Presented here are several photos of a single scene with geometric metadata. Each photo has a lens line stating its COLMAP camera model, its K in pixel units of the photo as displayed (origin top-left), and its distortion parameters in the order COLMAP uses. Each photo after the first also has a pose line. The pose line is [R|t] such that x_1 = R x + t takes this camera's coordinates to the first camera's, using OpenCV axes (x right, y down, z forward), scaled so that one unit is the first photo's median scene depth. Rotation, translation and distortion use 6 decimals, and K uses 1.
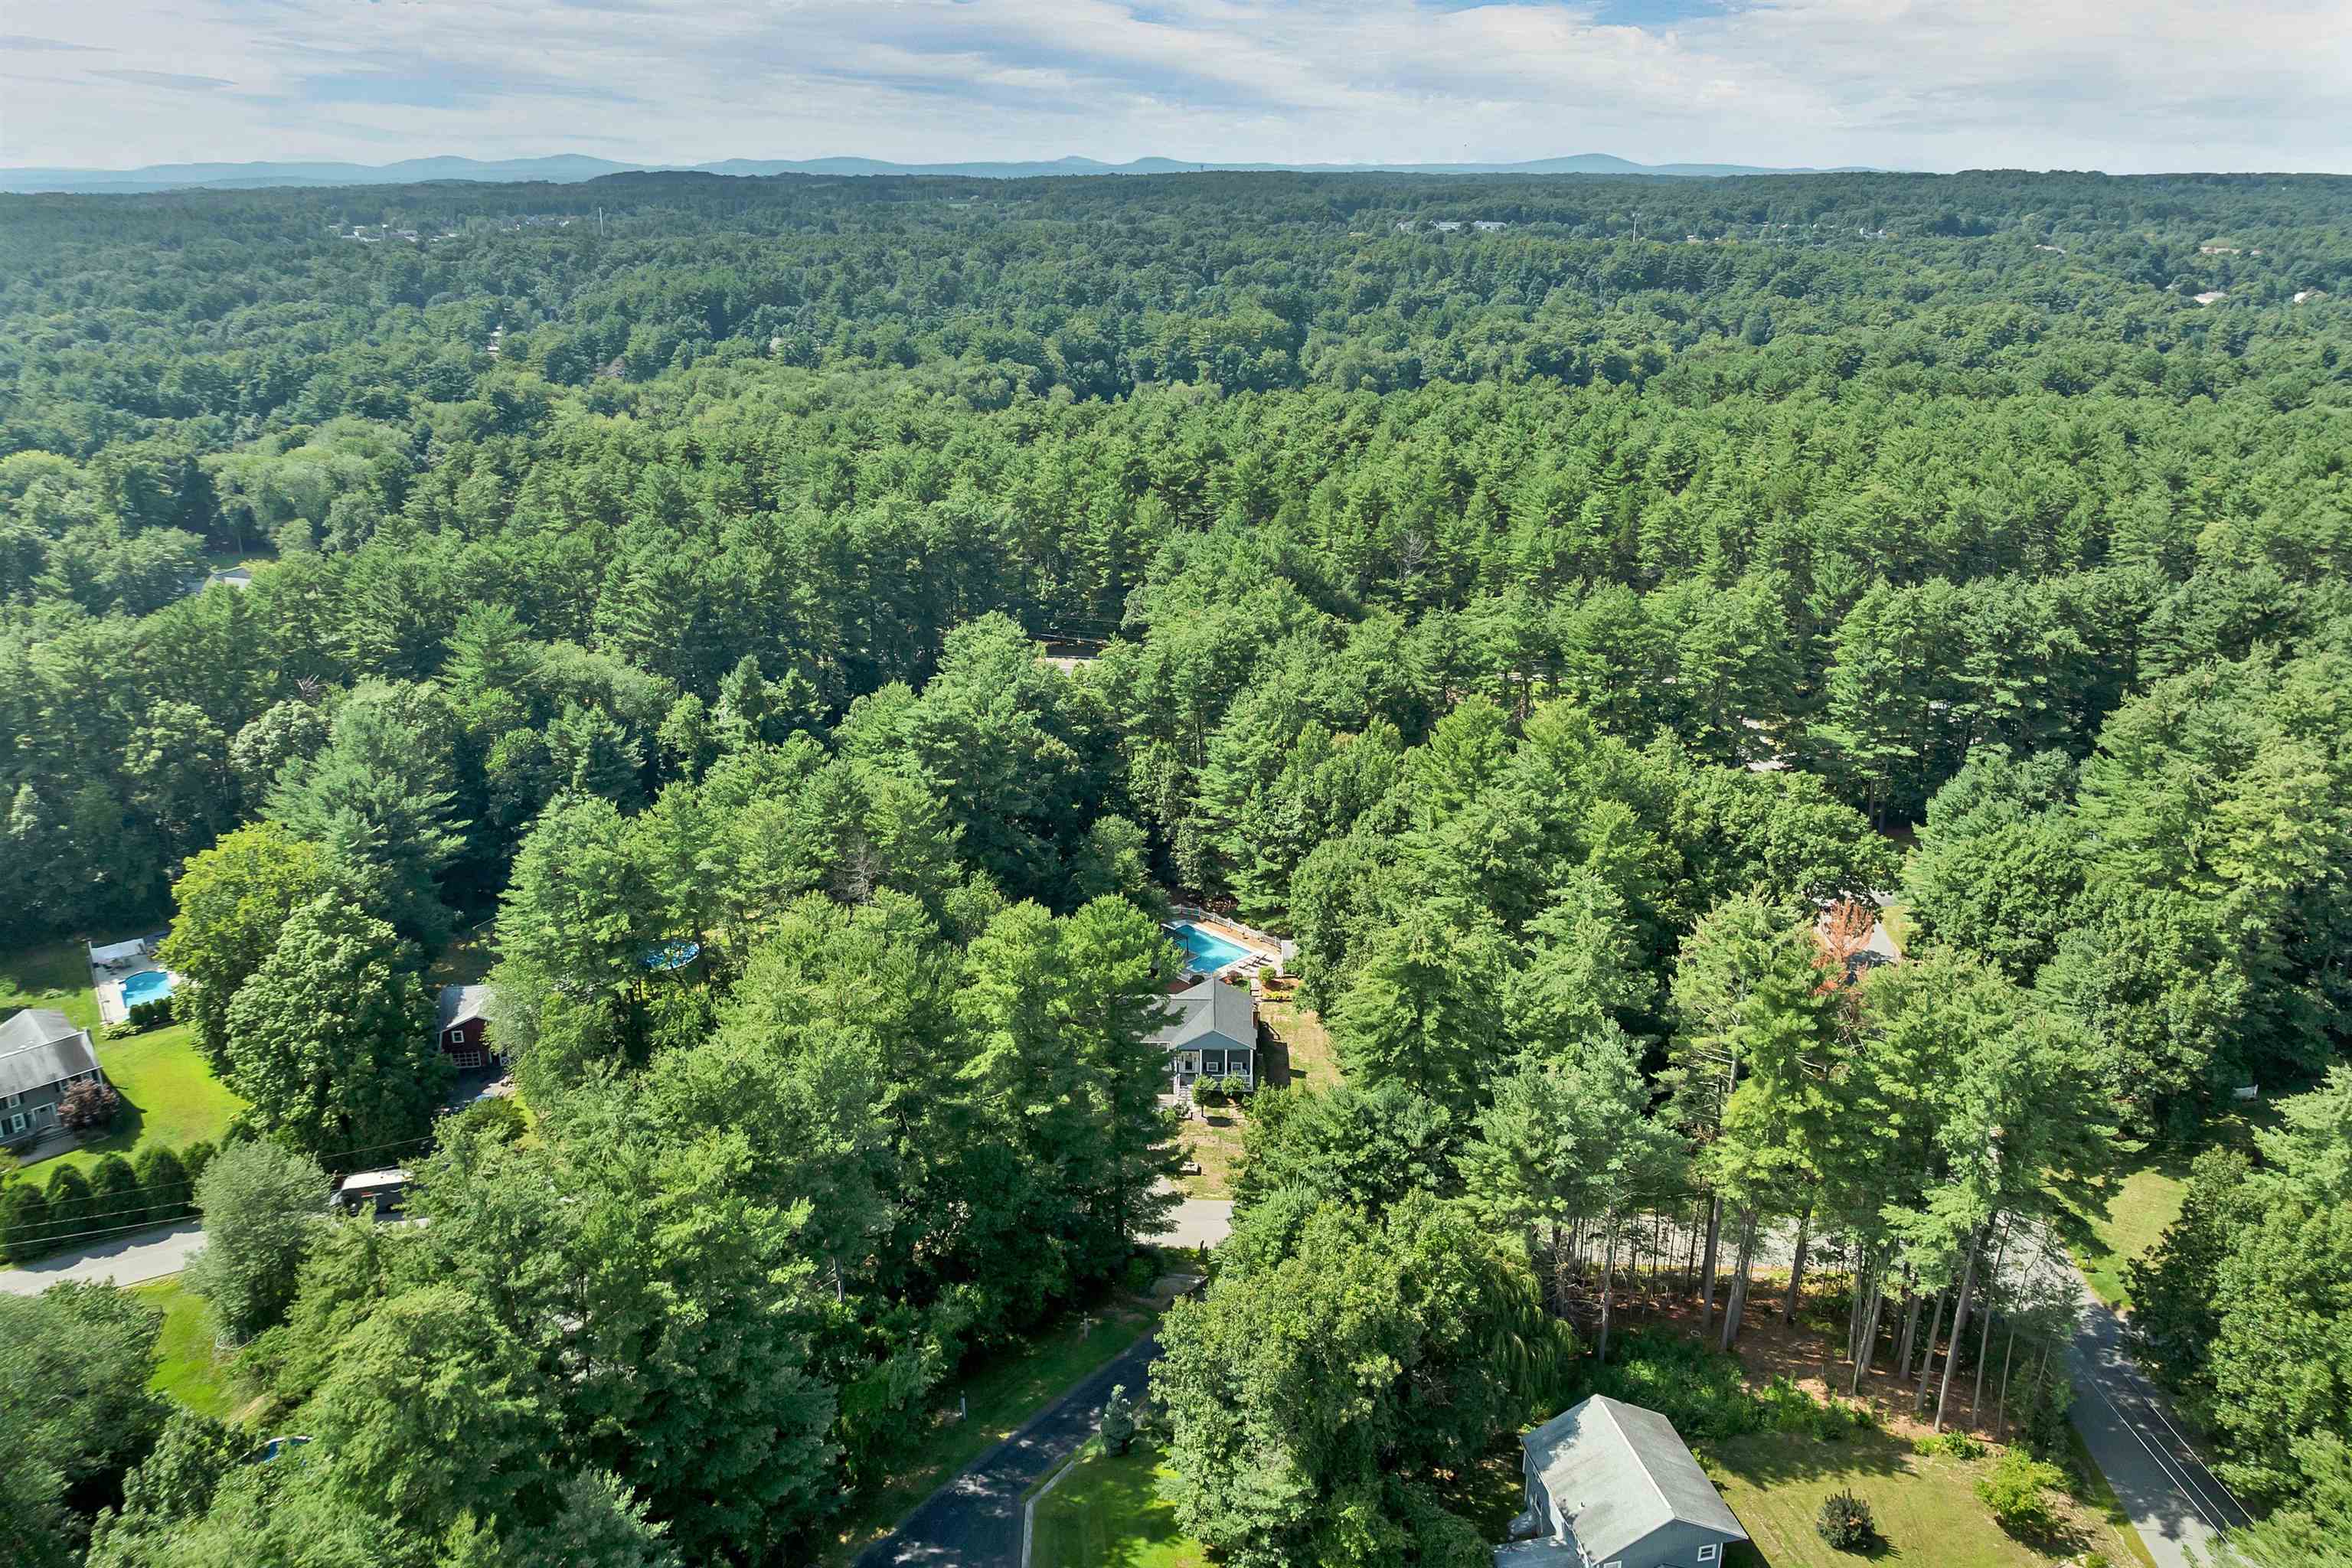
lens RADIAL K [[1707.2, 0, 1177.3], [0, 1707.2, 875.2], [0, 0, 1]] dist [-0.041653, 0.007971]
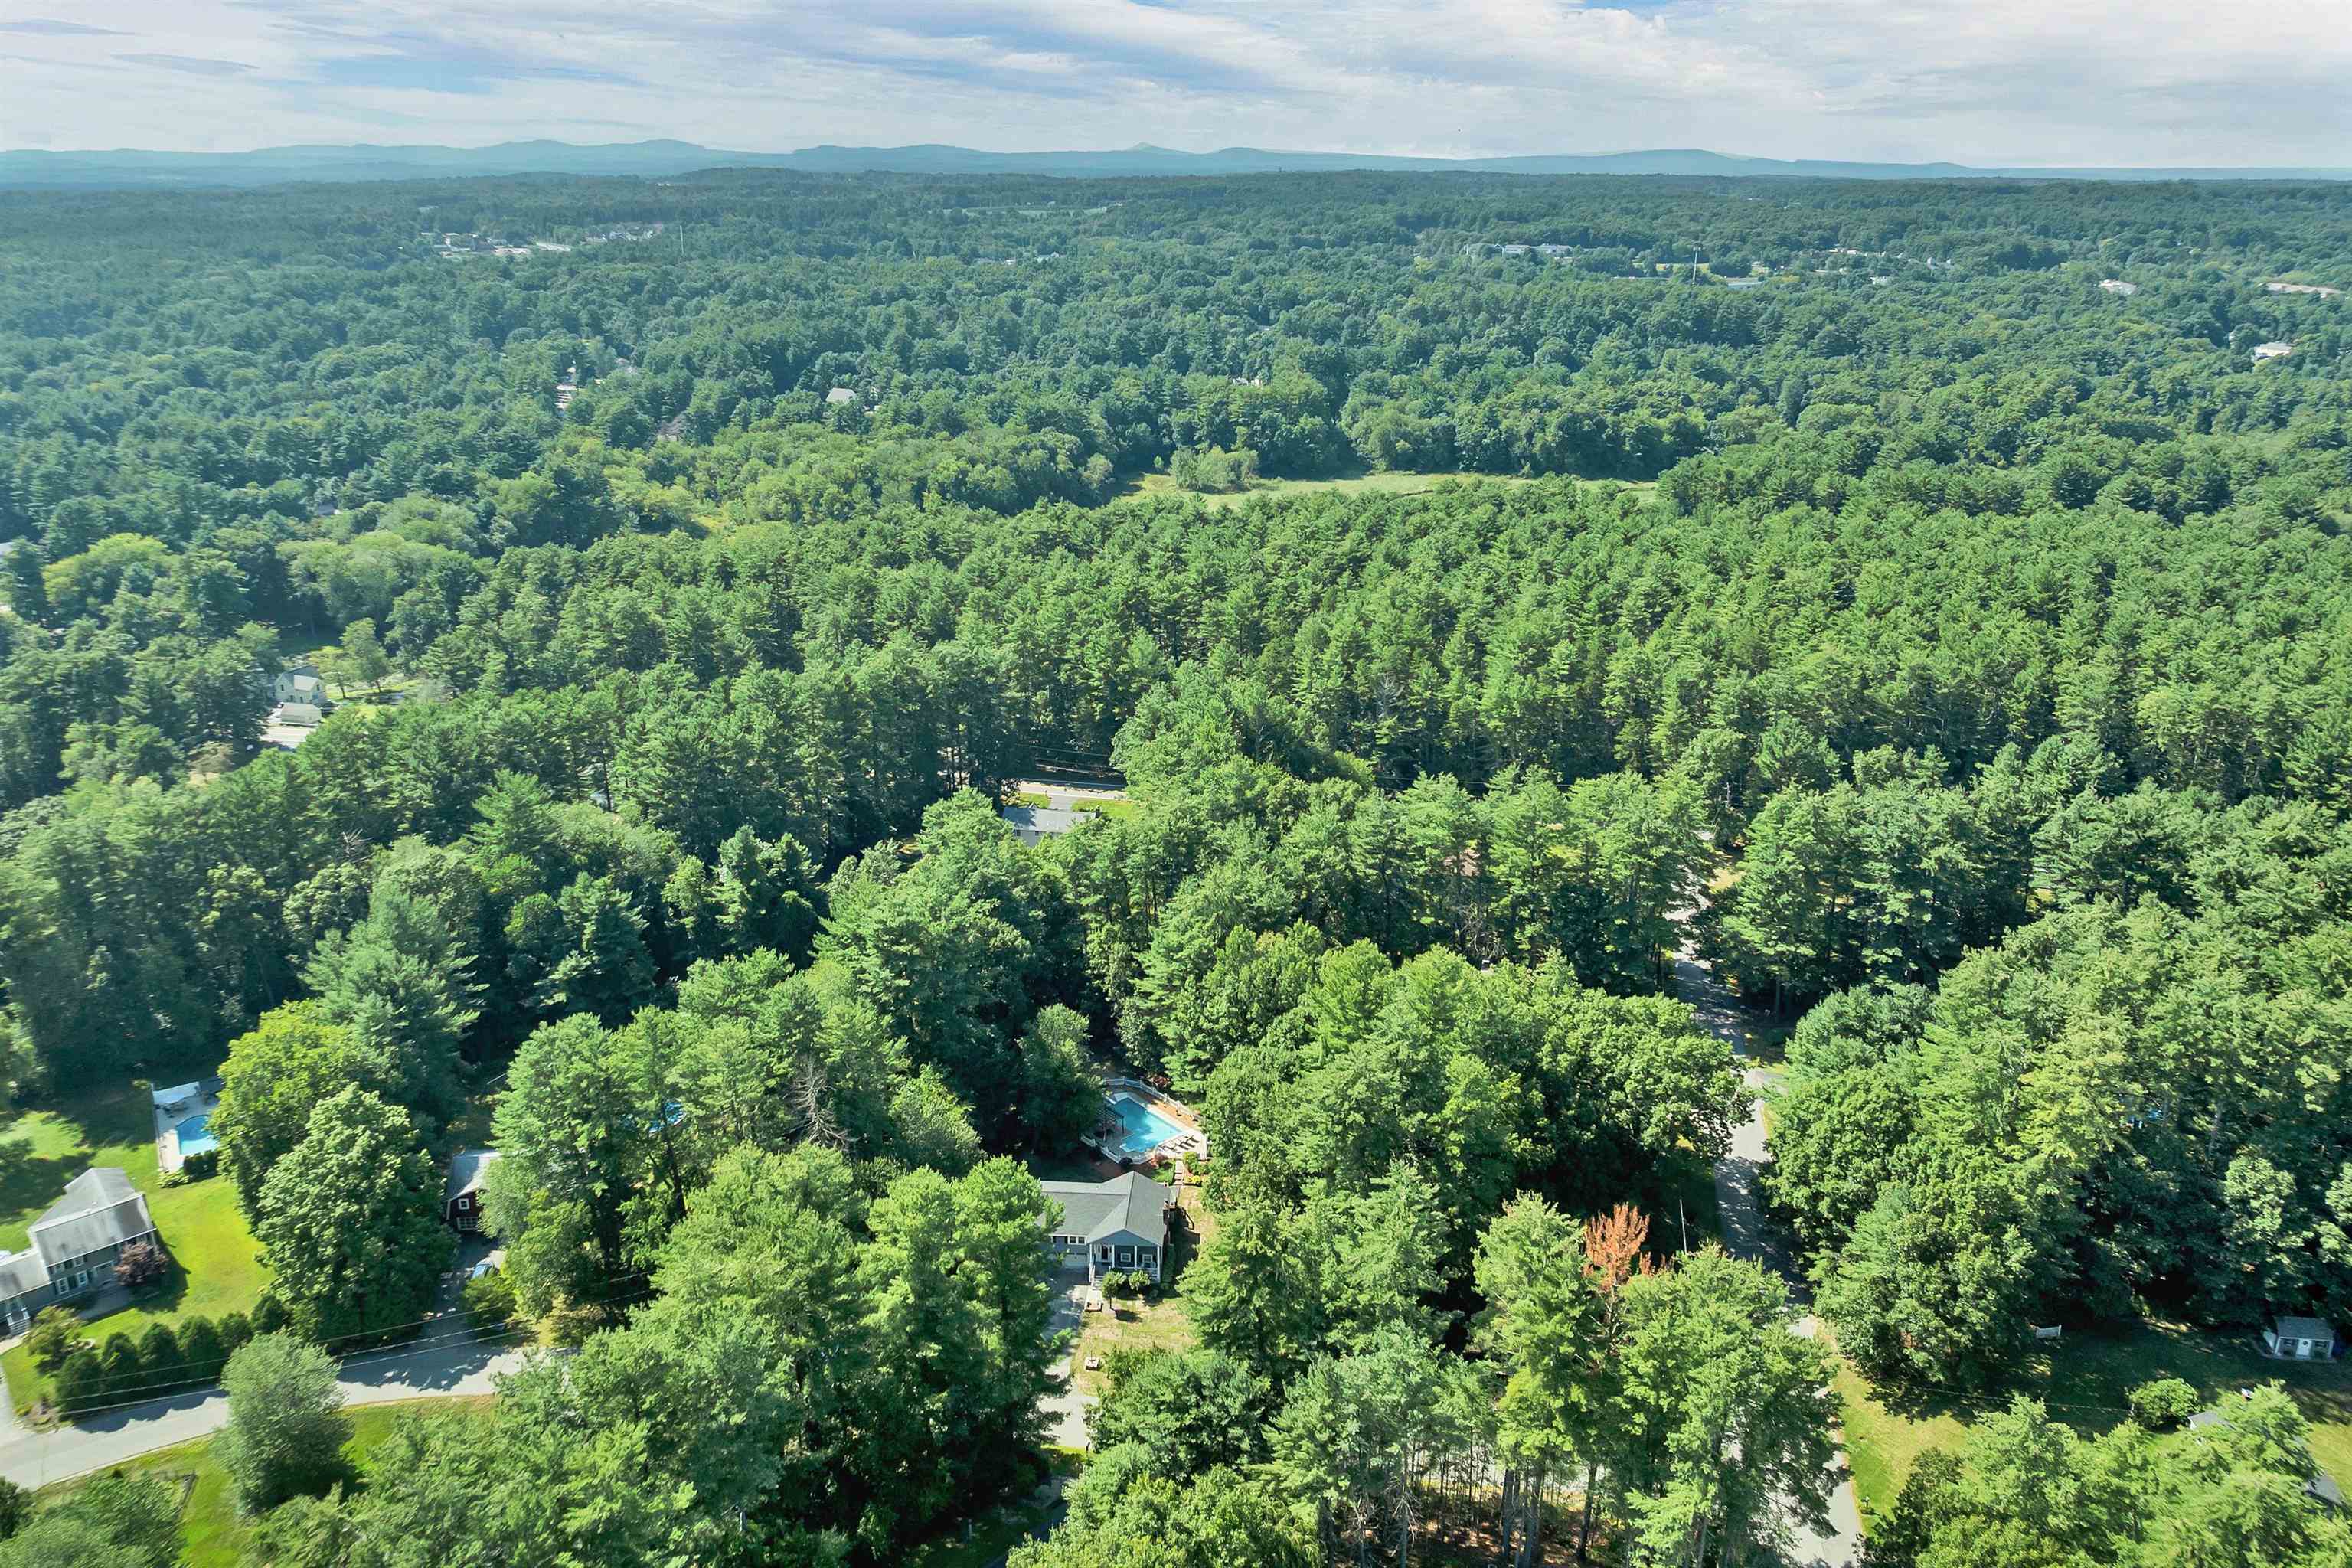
lens RADIAL K [[1710.7, 0, 1172.2], [0, 1710.7, 853.8], [0, 0, 1]] dist [-0.036001, -0.002457]
pose [[0.998732, 0.021797, -0.045383, 0.079019], [-0.021994, 0.999751, -0.003841, -0.121679], [0.045288, 0.004834, 0.998962, -0.093335]]
